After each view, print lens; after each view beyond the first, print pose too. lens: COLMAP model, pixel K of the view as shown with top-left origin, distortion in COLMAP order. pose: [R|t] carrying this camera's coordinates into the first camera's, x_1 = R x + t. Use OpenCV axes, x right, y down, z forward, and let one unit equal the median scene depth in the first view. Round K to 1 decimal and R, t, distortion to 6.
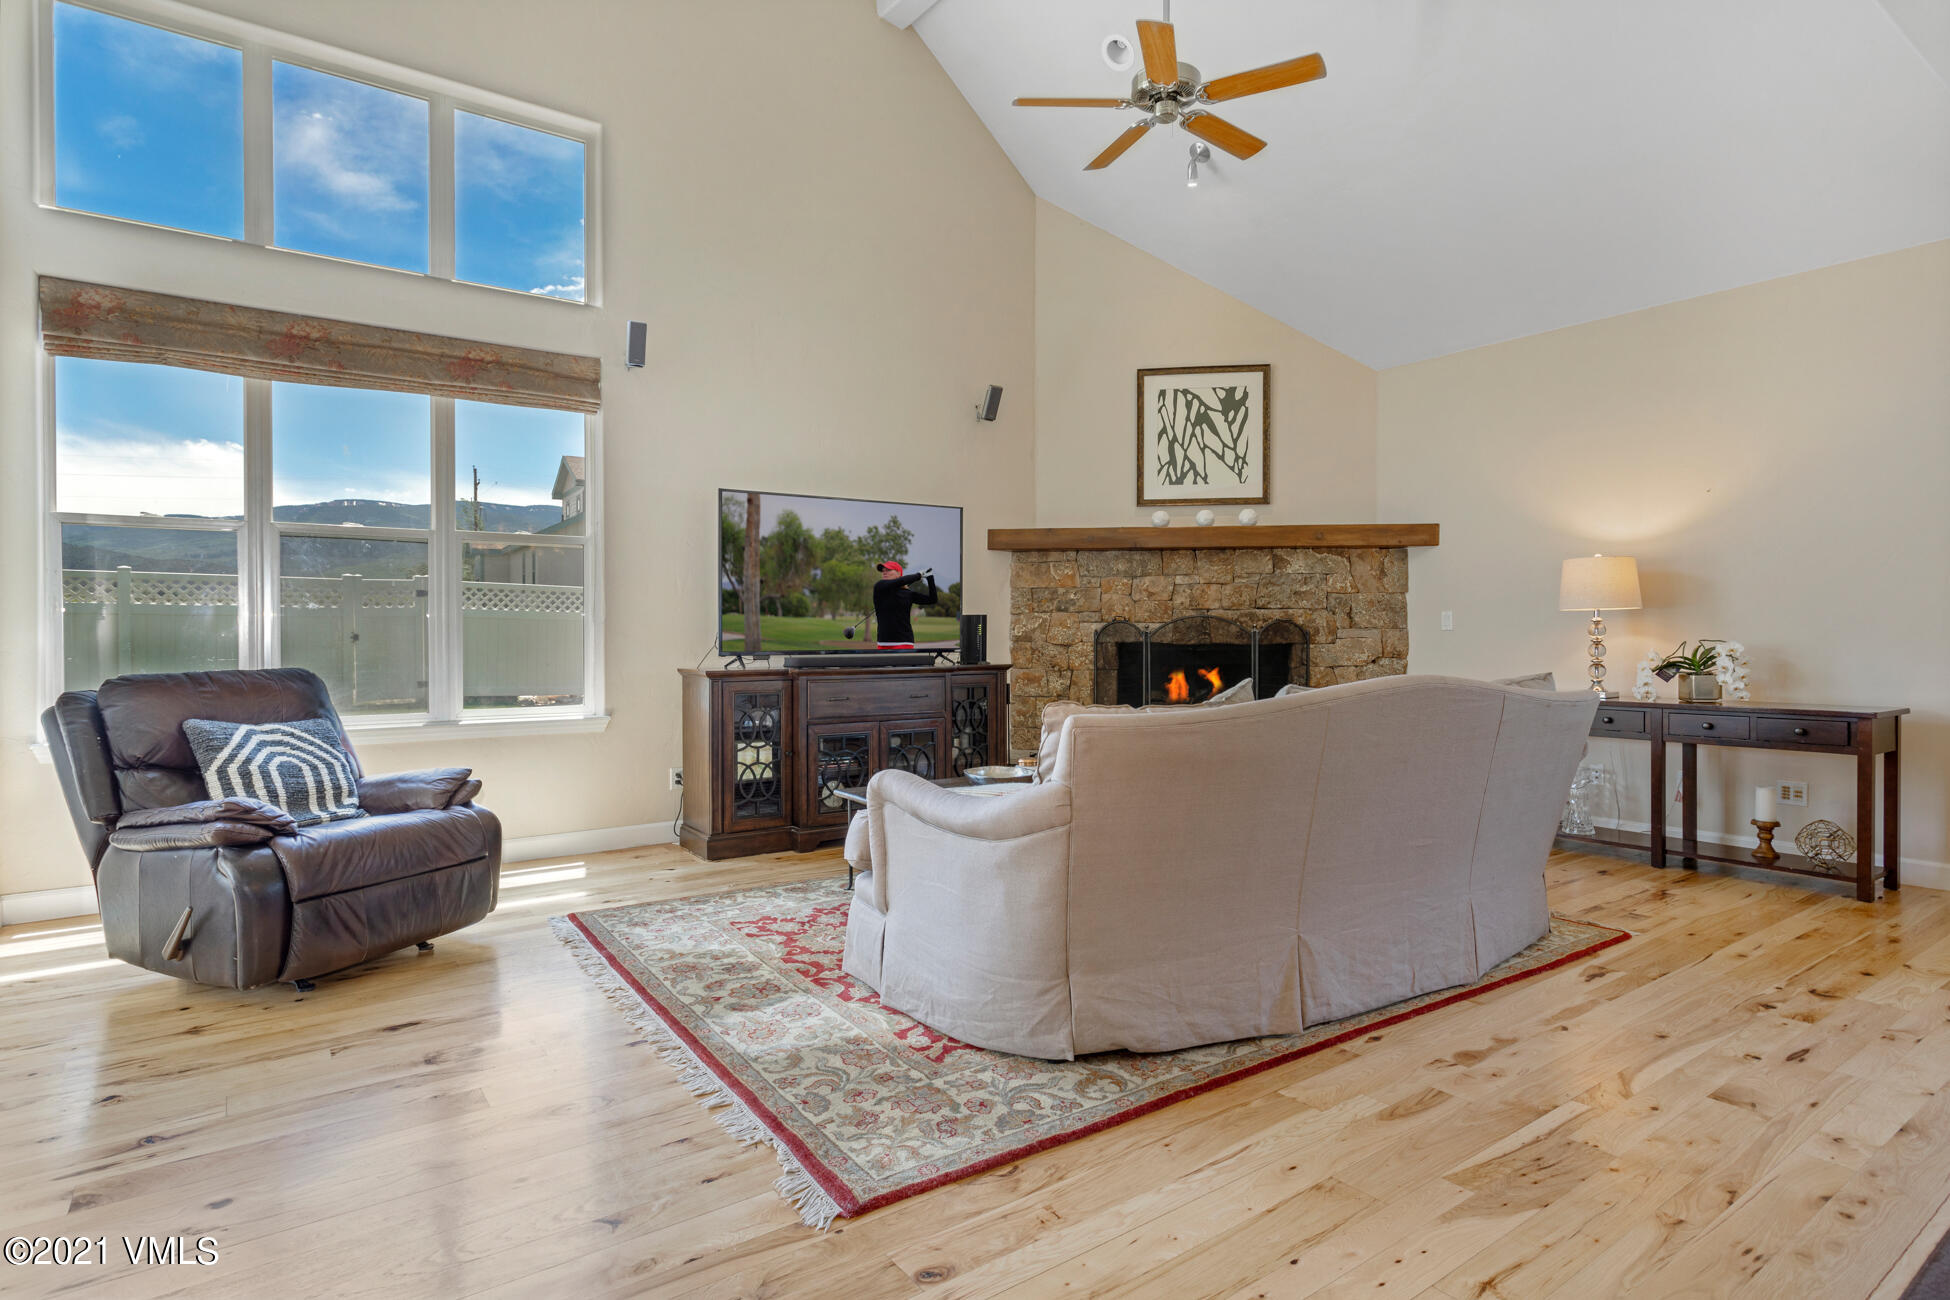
lens RADIAL K [[1029.7, 0, 975.0], [0, 1029.7, 650.0], [0, 0, 1]] dist [-0.003805, -0.000276]
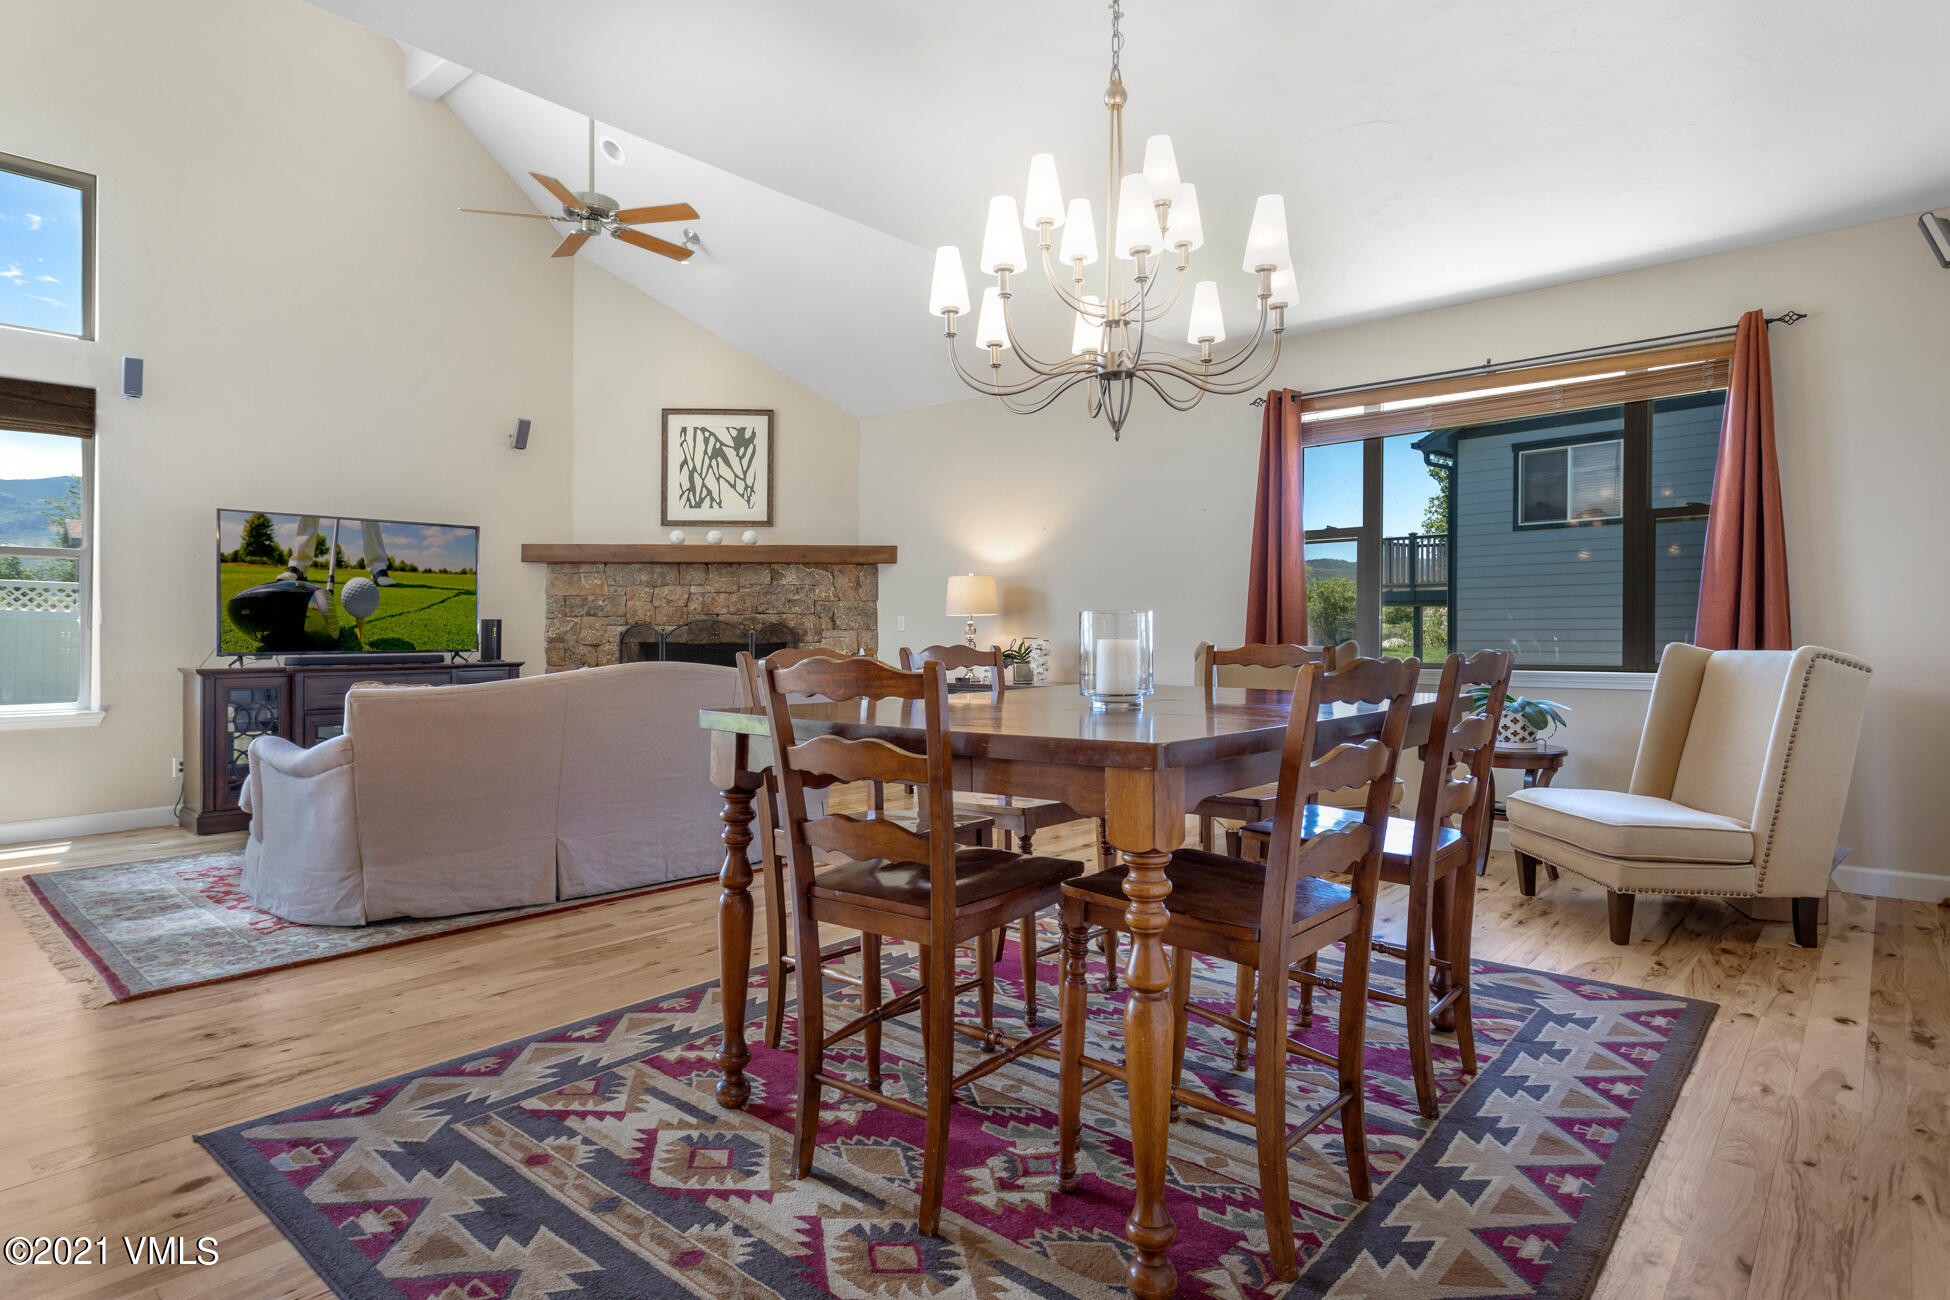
lens RADIAL K [[1069.7, 0, 972.2], [0, 1069.7, 637.8], [0, 0, 1]] dist [0.001611, 0.001093]
pose [[0.972662, -0.004991, 0.232173, 0.225847], [0.008195, 0.999884, -0.012837, 0.005893], [-0.232082, 0.014388, 0.972590, -0.268339]]
